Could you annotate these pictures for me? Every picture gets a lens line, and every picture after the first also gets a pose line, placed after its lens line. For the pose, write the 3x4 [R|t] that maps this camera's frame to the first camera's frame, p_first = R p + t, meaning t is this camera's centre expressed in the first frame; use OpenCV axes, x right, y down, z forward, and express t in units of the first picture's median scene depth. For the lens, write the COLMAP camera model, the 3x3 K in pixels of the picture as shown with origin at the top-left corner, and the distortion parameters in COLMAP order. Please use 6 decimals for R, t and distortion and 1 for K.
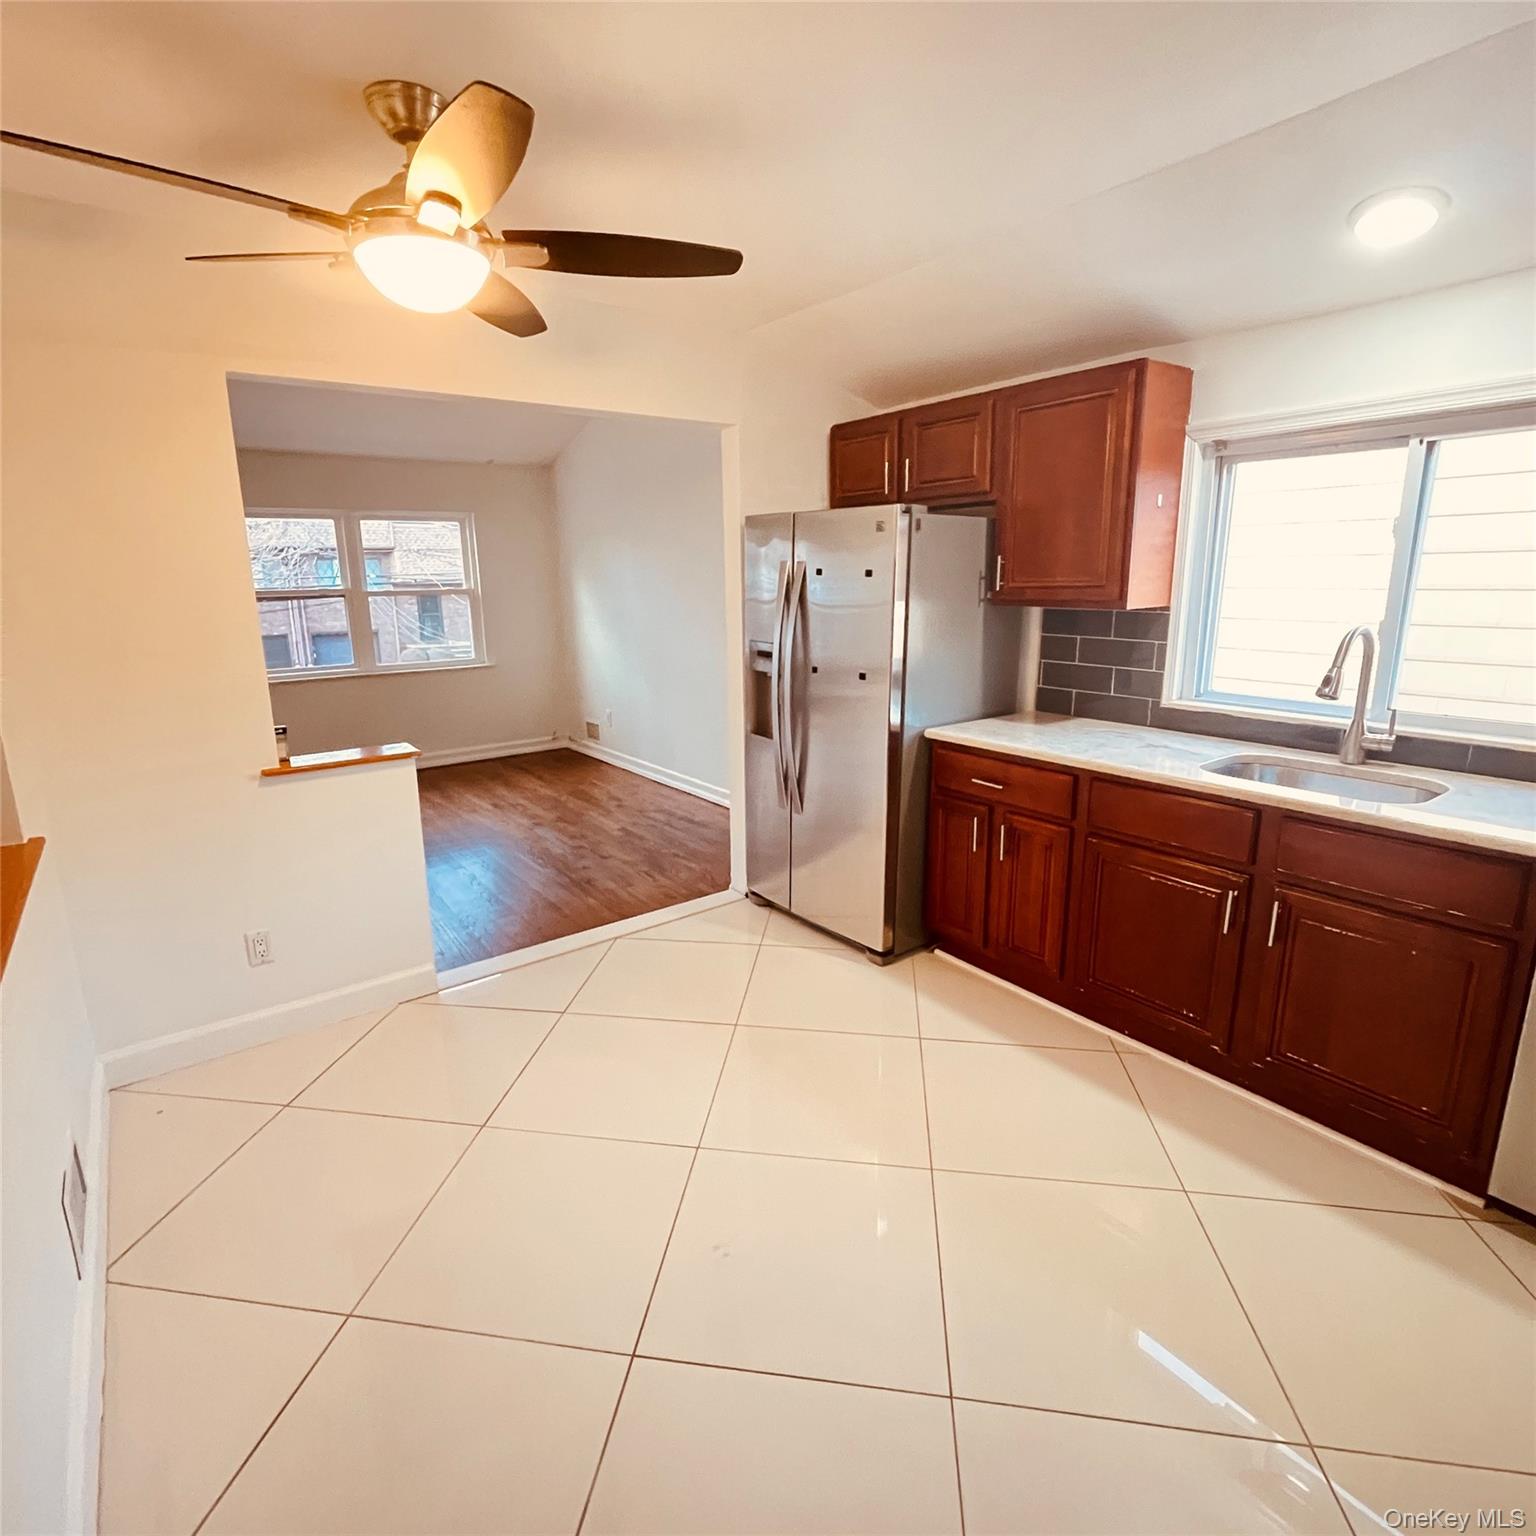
lens RADIAL K [[835.0, 0, 795.2], [0, 835.0, 746.7], [0, 0, 1]] dist [-0.002877, 0.003077]
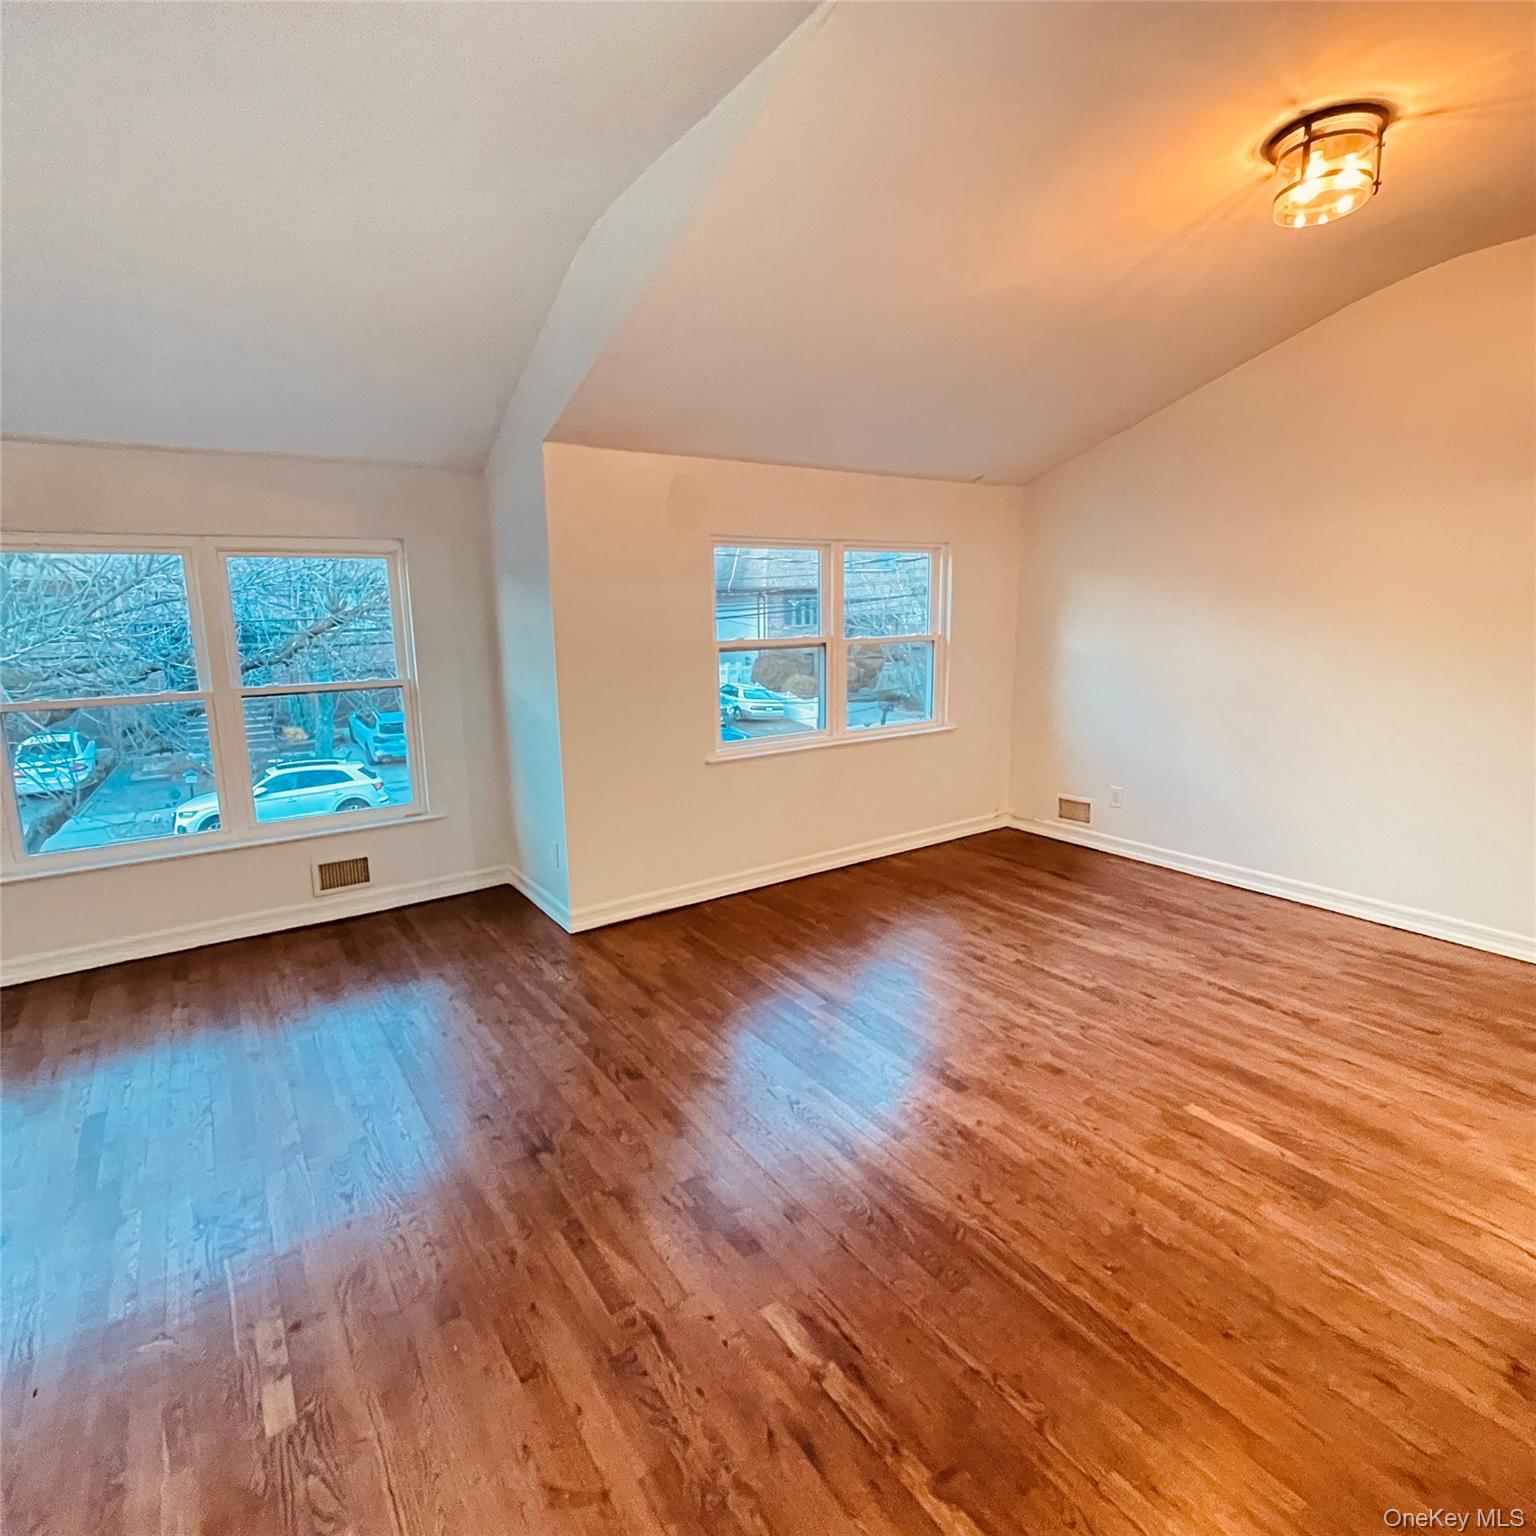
lens RADIAL K [[835.0, 0, 755.3], [0, 835.0, 765.2], [0, 0, 1]] dist [-0.002877, 0.003077]
pose [[0.997520, 0.006039, -0.070126, -0.584113], [-0.006770, 0.999925, -0.010185, -0.061150], [0.070059, 0.010634, 0.997486, 0.215646]]
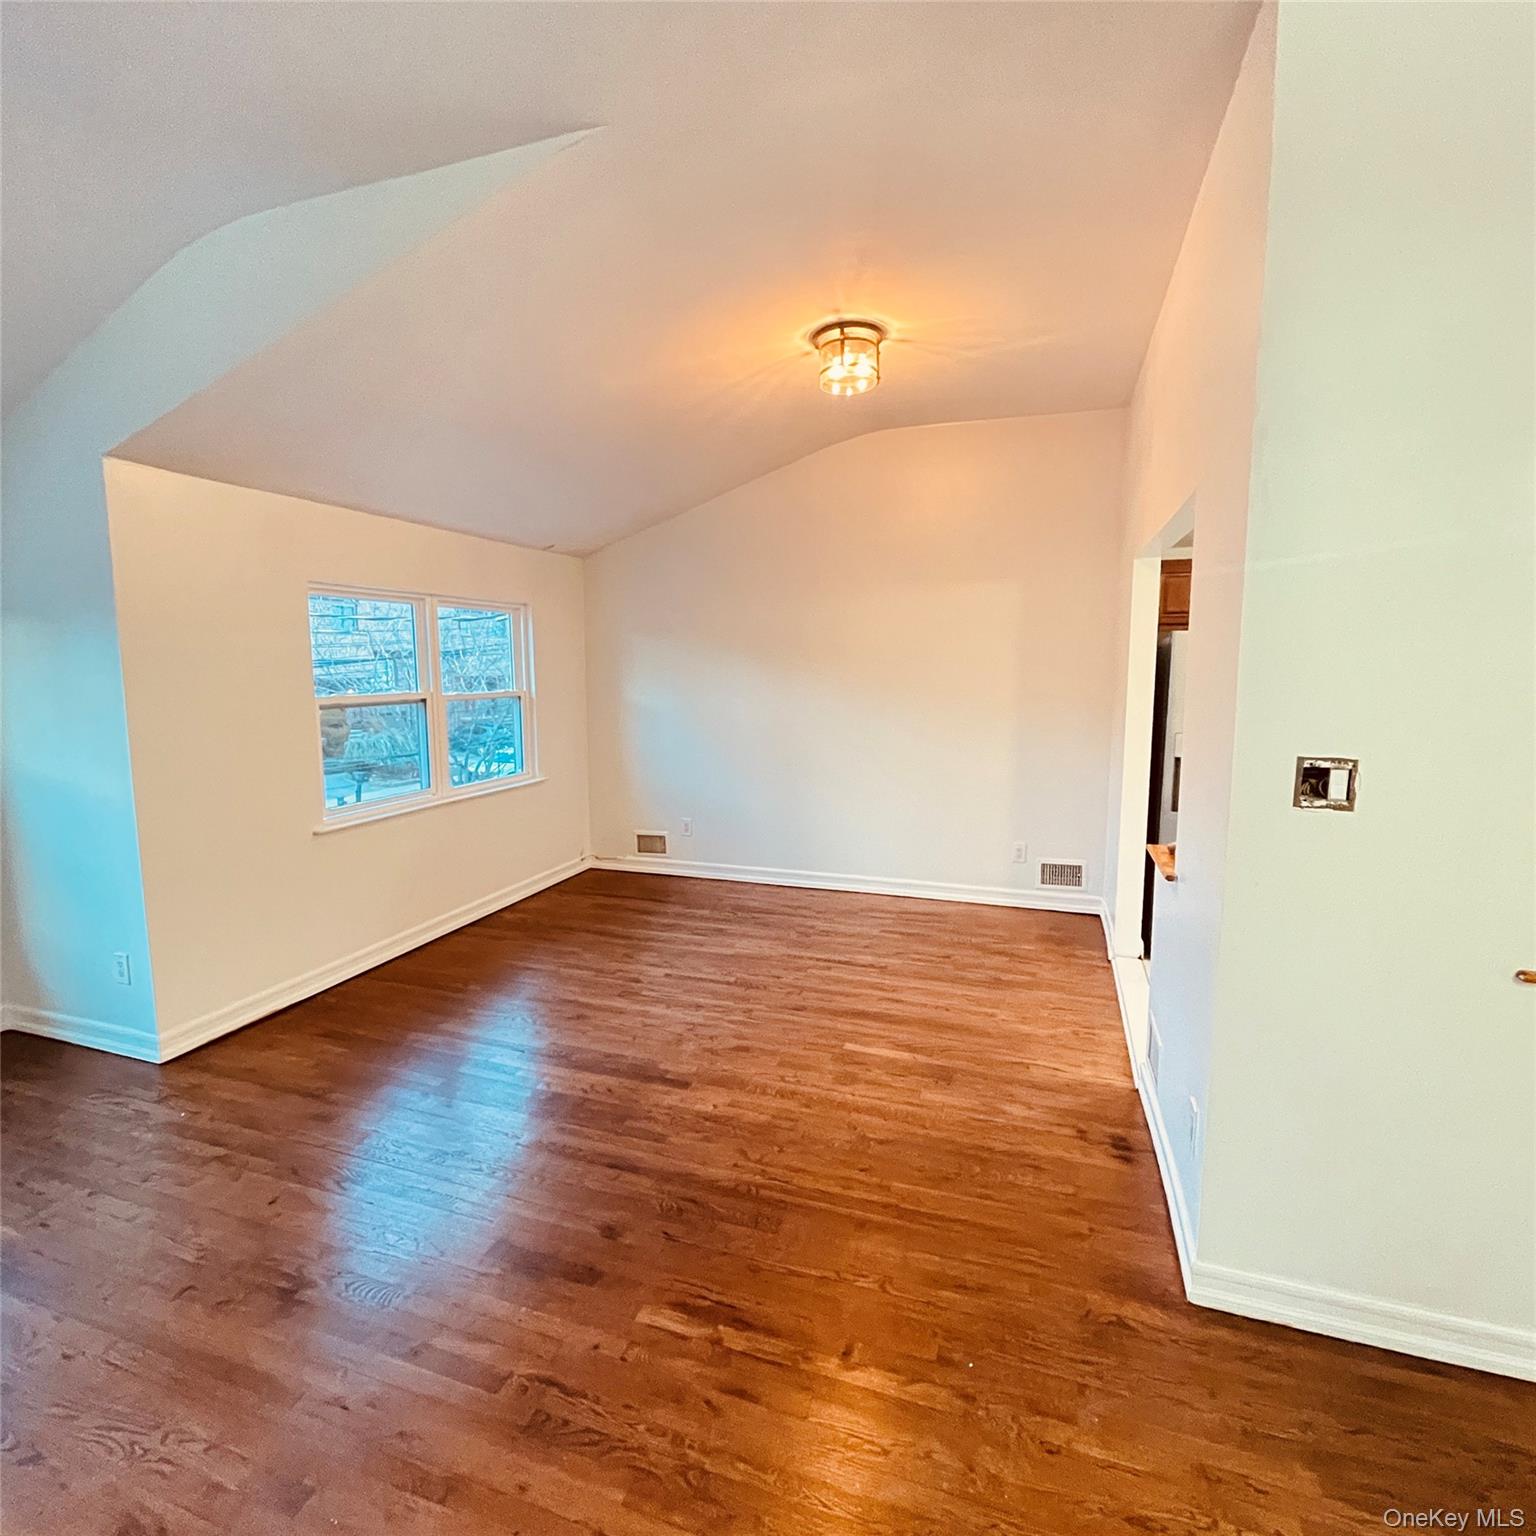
lens RADIAL K [[835.0, 0, 750.1], [0, 835.0, 759.5], [0, 0, 1]] dist [-0.002877, 0.003077]
pose [[0.849041, -0.060944, 0.524800, -0.734754], [0.108692, 0.992225, -0.060622, -0.050590], [-0.517025, 0.108512, 0.849064, 0.207006]]
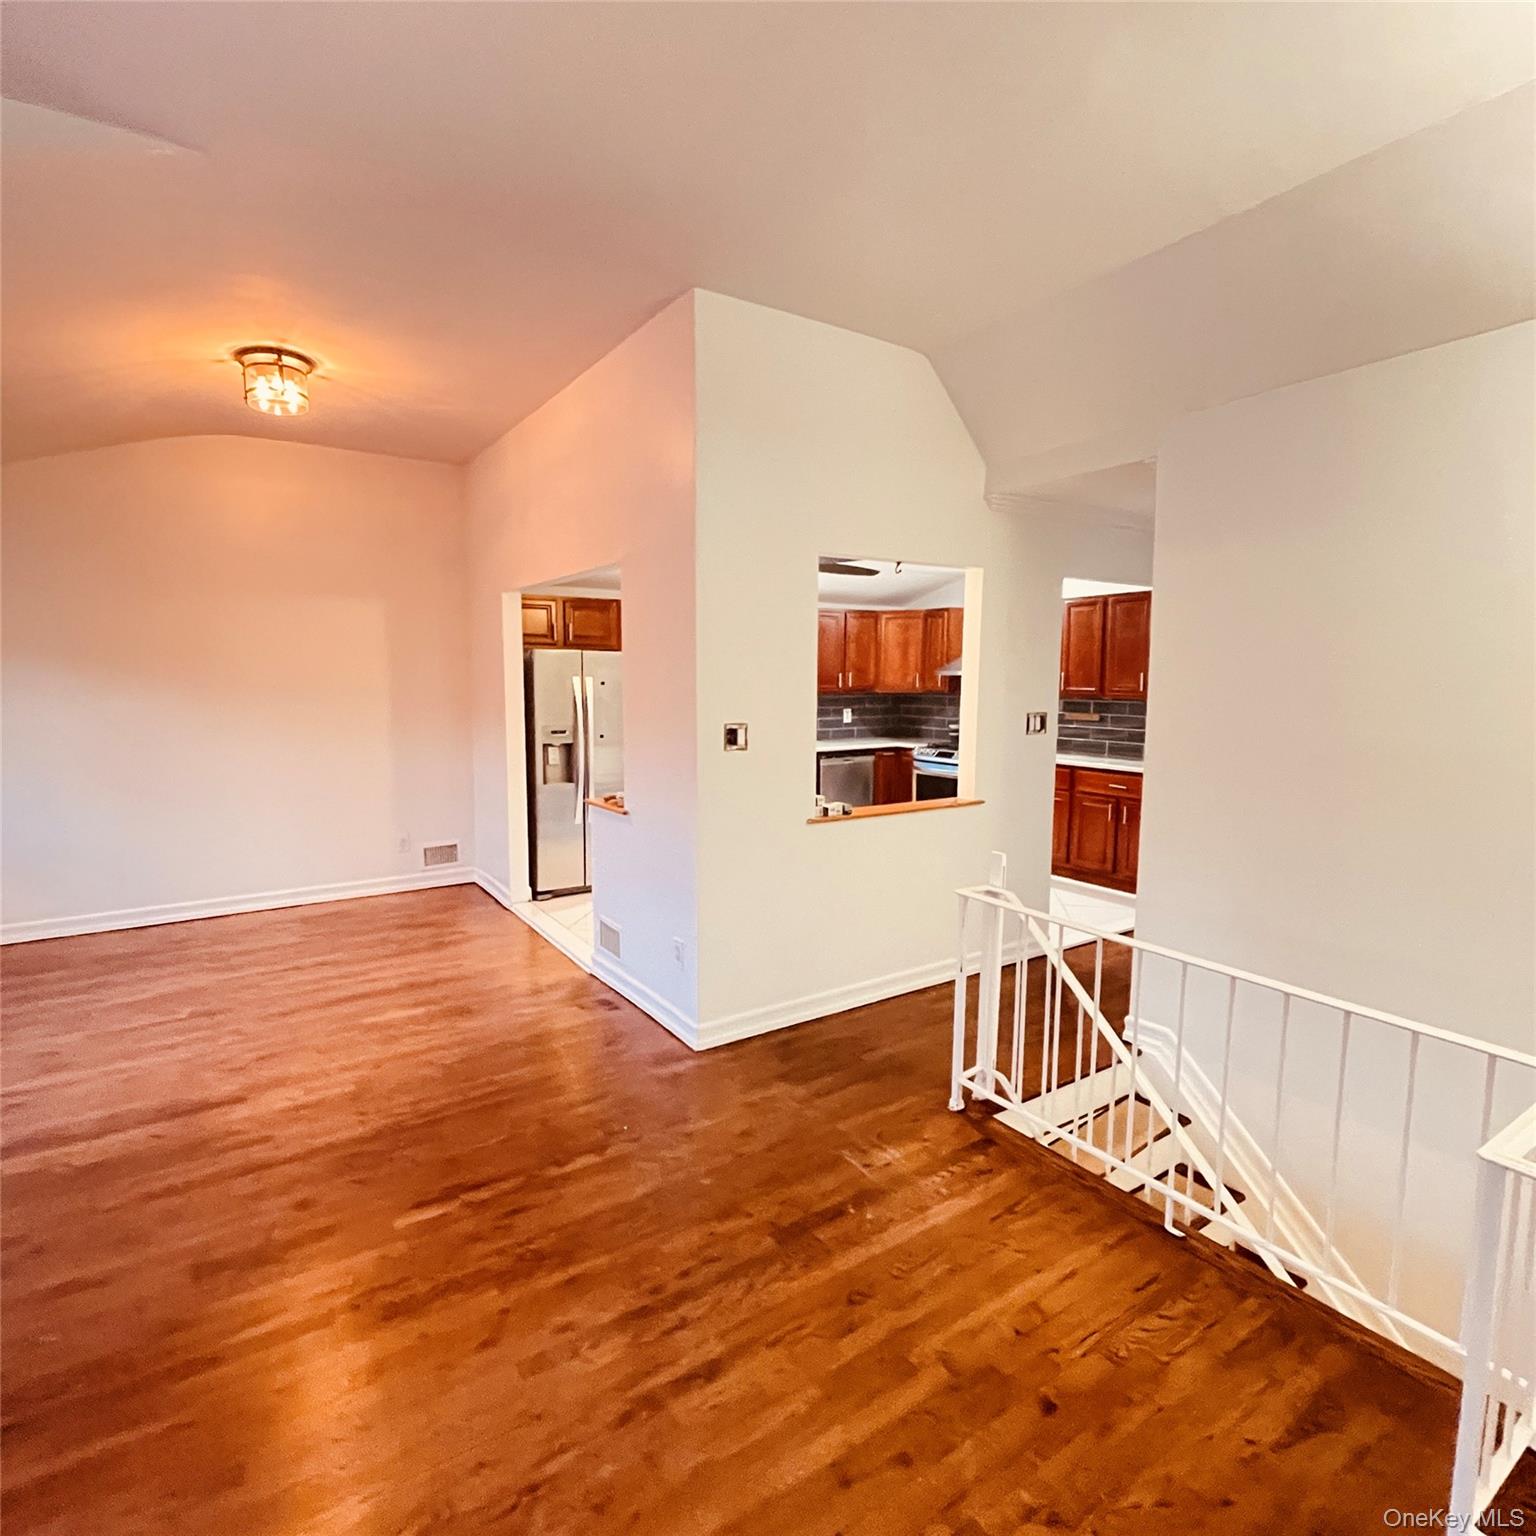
lens RADIAL K [[835.0, 0, 747.0], [0, 835.0, 761.5], [0, 0, 1]] dist [-0.002877, 0.003077]
pose [[0.095756, -0.102391, 0.990125, -0.976528], [0.203863, 0.975628, 0.081176, -0.066911], [-0.974305, 0.194077, 0.114296, 0.294977]]
